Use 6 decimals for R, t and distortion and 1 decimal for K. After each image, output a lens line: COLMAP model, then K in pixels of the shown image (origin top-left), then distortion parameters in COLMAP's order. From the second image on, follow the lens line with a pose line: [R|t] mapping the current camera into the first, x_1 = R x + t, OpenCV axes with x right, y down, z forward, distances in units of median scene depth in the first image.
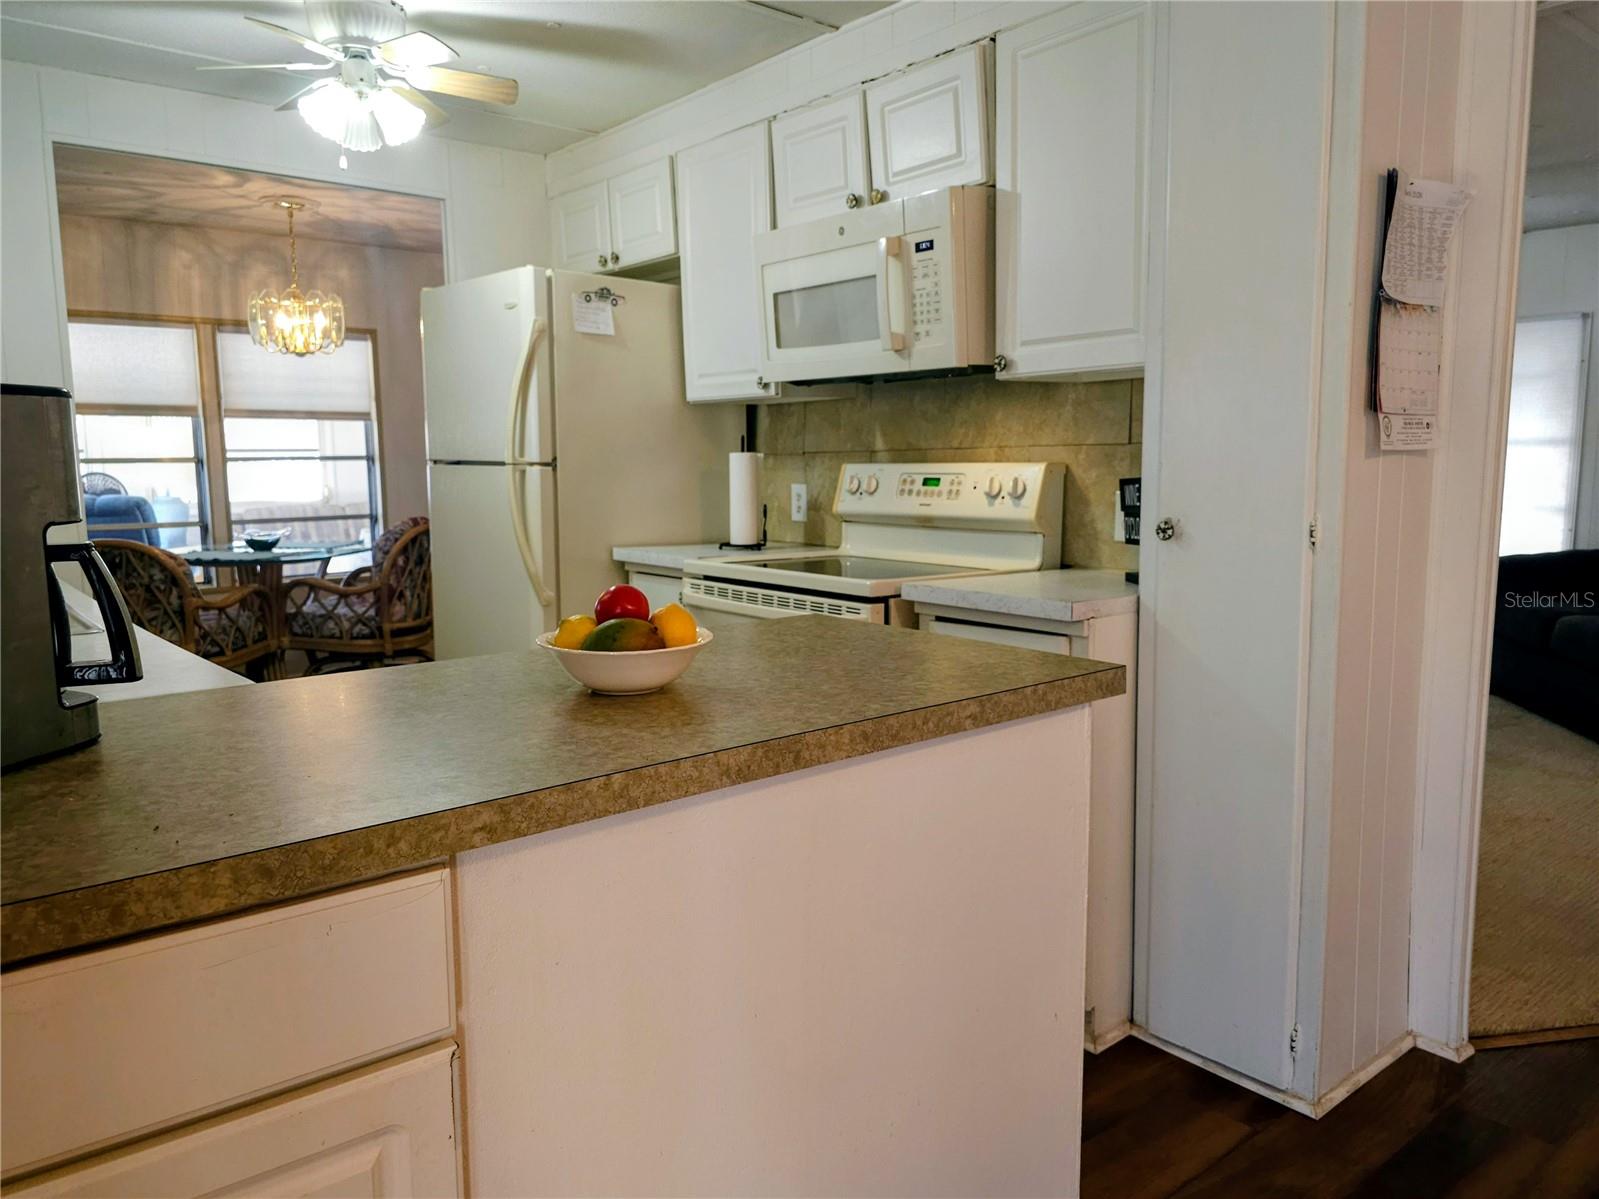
lens RADIAL K [[1122.0, 0, 805.3], [0, 1122.0, 589.6], [0, 0, 1]] dist [0.034575, -0.010631]
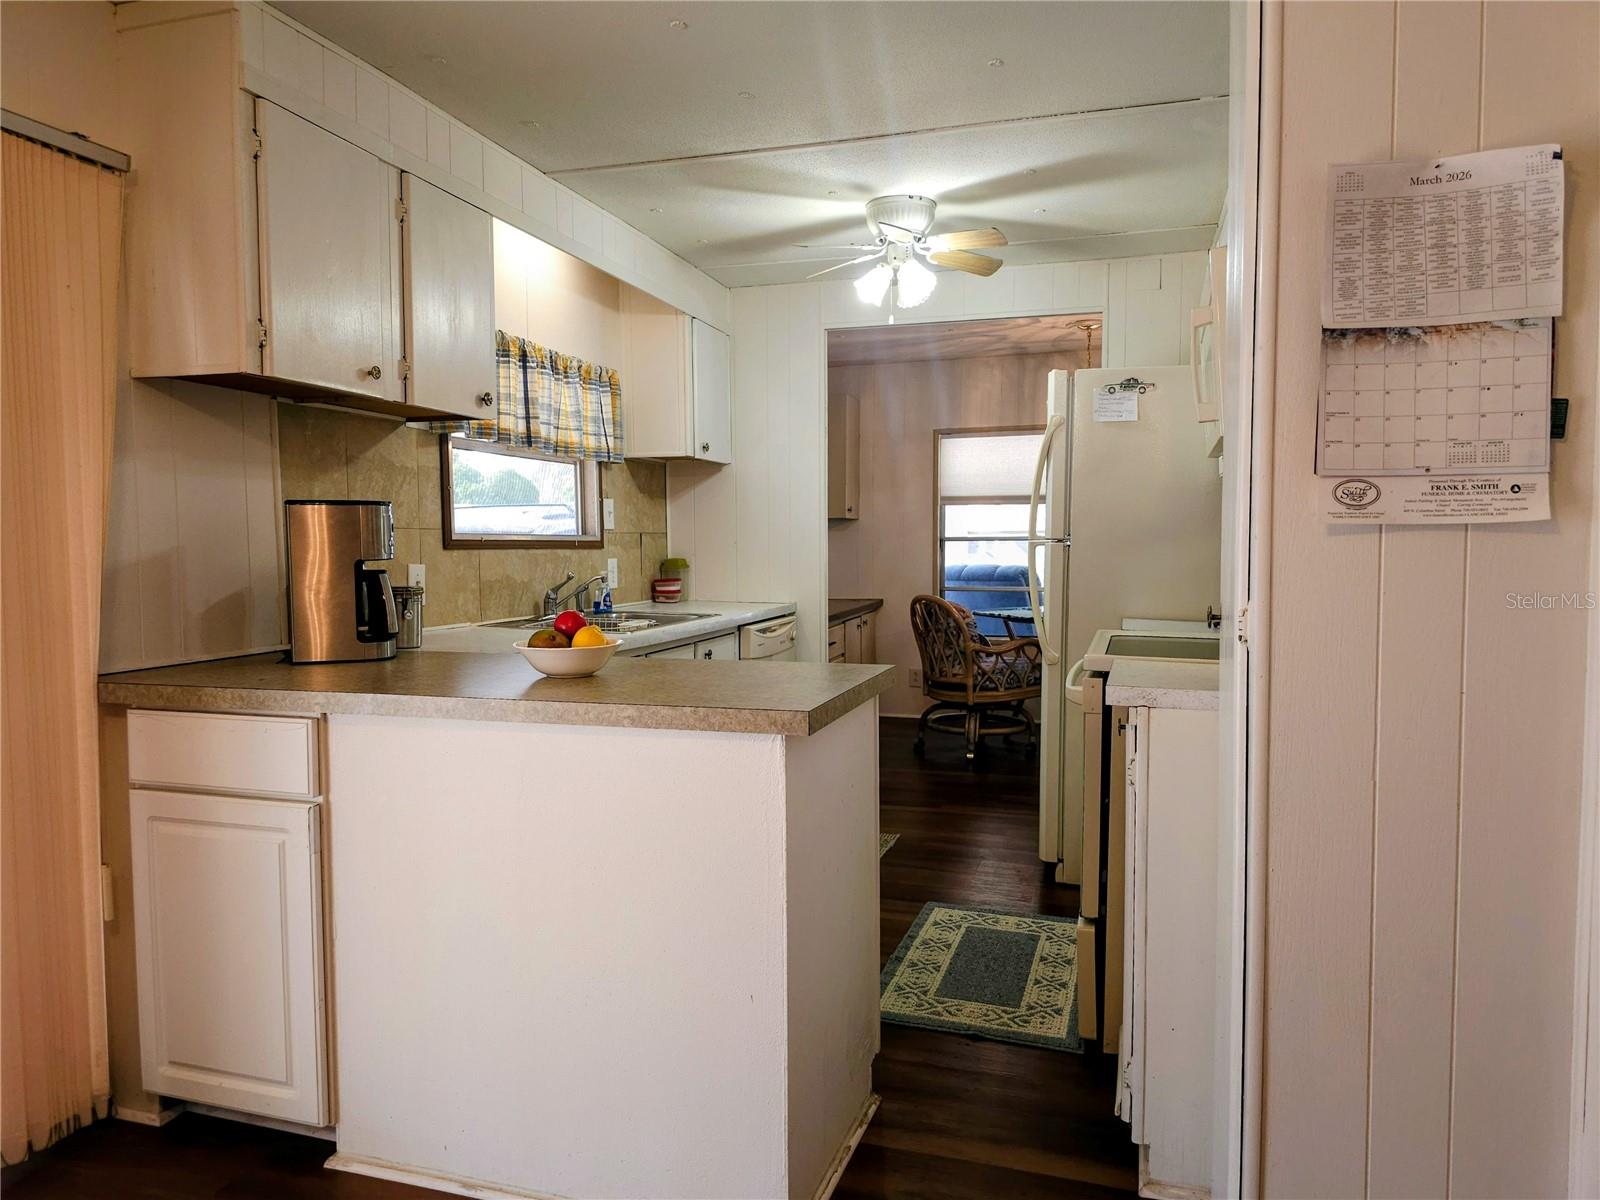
lens RADIAL K [[1122.7, 0, 809.7], [0, 1122.7, 609.5], [0, 0, 1]] dist [0.034575, -0.010631]
pose [[0.553381, 0.056309, -0.831022, 0.422041], [-0.100723, 0.994914, 0.000342, -0.012523], [0.826815, 0.083514, 0.556239, 0.121250]]
